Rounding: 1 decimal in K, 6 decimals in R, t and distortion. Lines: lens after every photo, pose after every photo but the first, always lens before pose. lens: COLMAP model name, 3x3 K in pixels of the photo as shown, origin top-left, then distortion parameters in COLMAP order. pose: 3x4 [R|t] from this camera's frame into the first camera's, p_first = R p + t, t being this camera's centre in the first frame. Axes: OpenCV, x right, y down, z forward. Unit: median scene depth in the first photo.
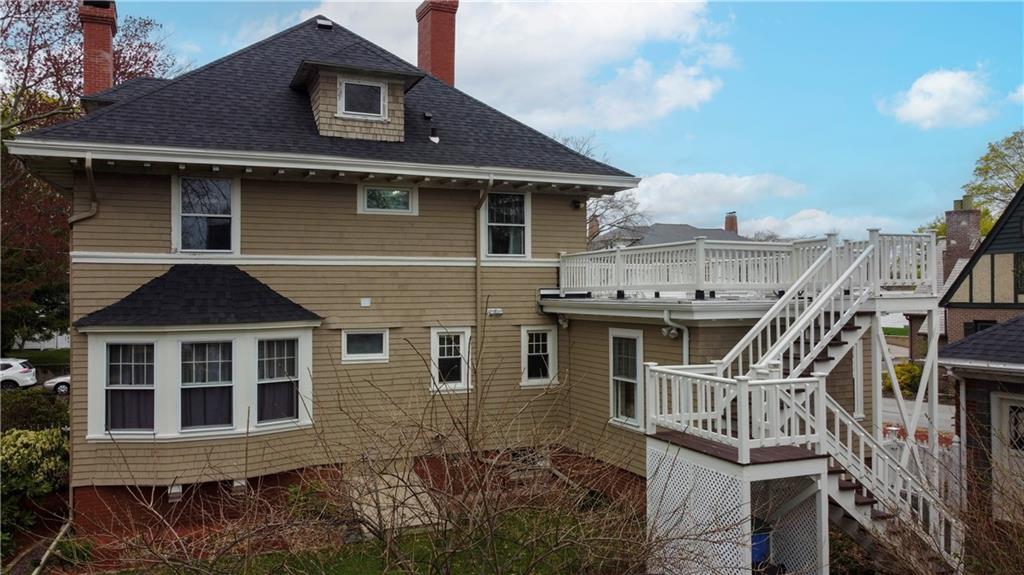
lens RADIAL K [[778.5, 0, 512.0], [0, 778.5, 287.5], [0, 0, 1]] dist [-0.001797, -0.000471]
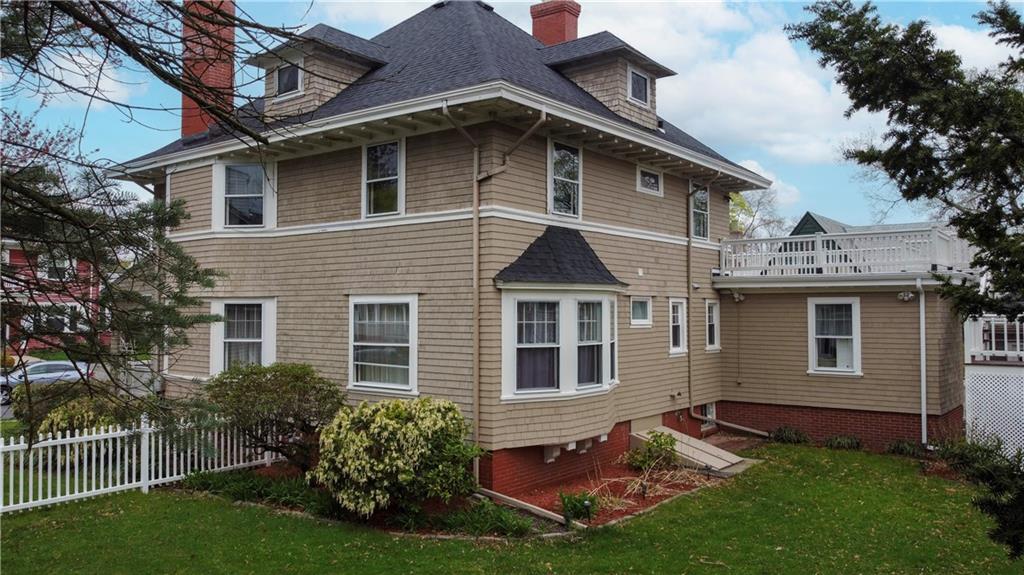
lens RADIAL K [[786.7, 0, 512.0], [0, 786.7, 287.5], [0, 0, 1]] dist [-0.004573, -0.000879]
pose [[0.868161, 0.021319, 0.495825, -0.927884], [-0.010257, 0.999634, -0.025021, 0.072798], [-0.496177, 0.016636, 0.868062, 0.133627]]
